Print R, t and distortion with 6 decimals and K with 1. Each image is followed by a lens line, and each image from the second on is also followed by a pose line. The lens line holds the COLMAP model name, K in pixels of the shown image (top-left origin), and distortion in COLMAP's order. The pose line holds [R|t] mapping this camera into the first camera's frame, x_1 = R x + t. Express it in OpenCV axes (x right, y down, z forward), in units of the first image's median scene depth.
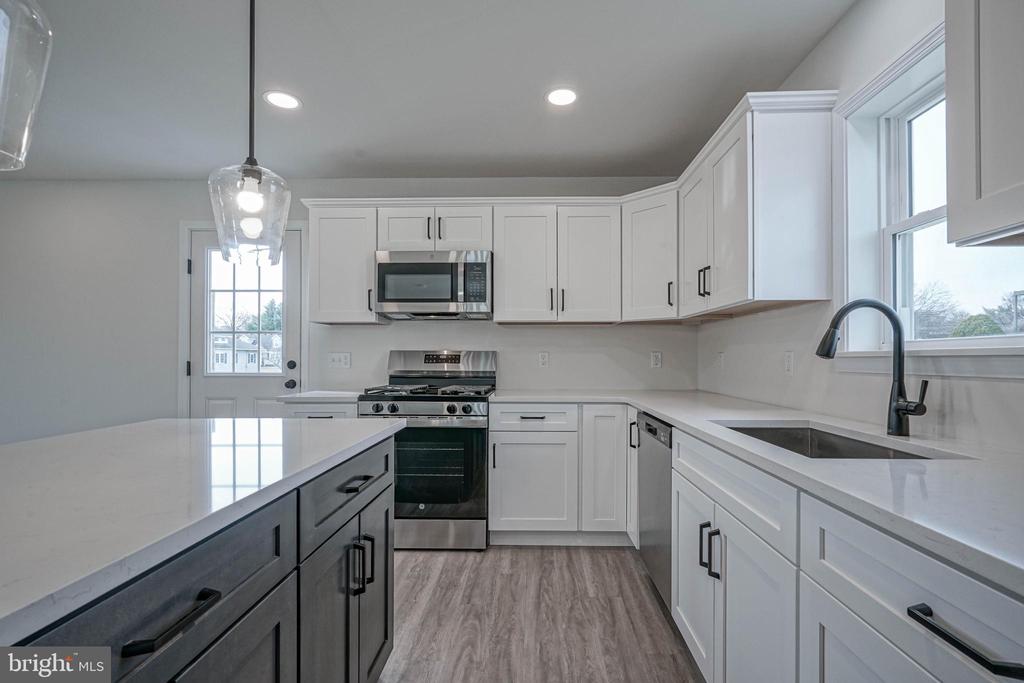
lens RADIAL K [[472.6, 0, 525.6], [0, 472.6, 353.1], [0, 0, 1]] dist [0.001943, 0.000104]
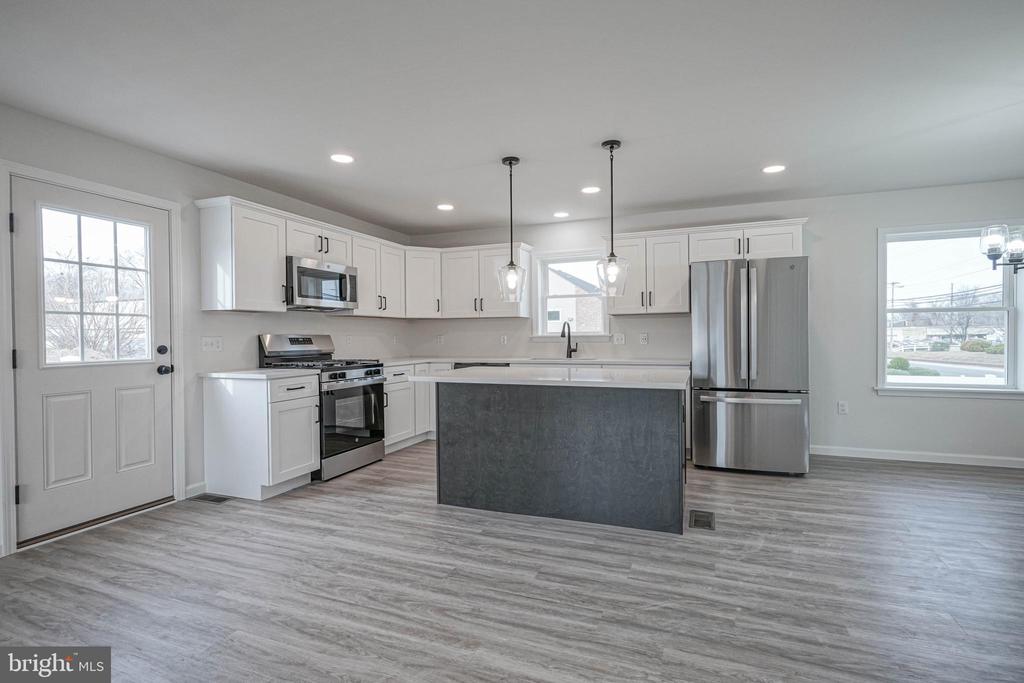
lens RADIAL K [[472.6, 0, 532.5], [0, 472.6, 332.3], [0, 0, 1]] dist [0.001943, 0.000104]
pose [[0.367804, 0.002859, 0.929899, -1.232094], [0.000719, 0.999994, -0.003359, -0.007783], [-0.929903, 0.001904, 0.367800, -0.055771]]
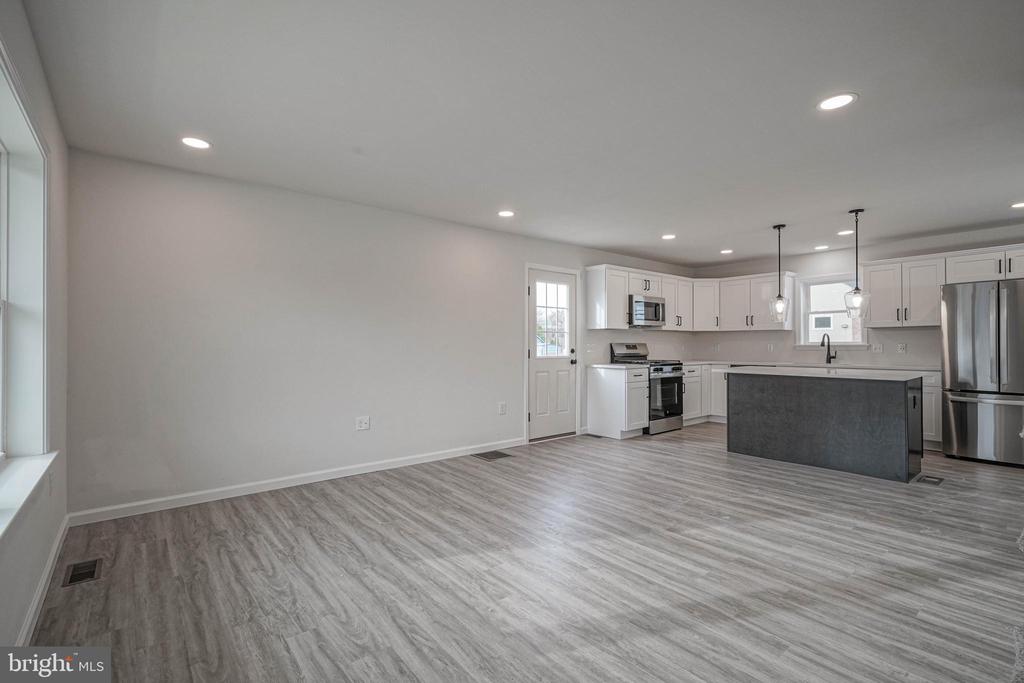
lens RADIAL K [[472.6, 0, 570.2], [0, 472.6, 339.9], [0, 0, 1]] dist [0.001943, 0.000104]
pose [[0.735021, 0.004384, 0.678030, -1.879120], [-0.004117, 0.999990, -0.002003, -0.014916], [-0.678032, -0.001320, 0.735031, -0.322242]]
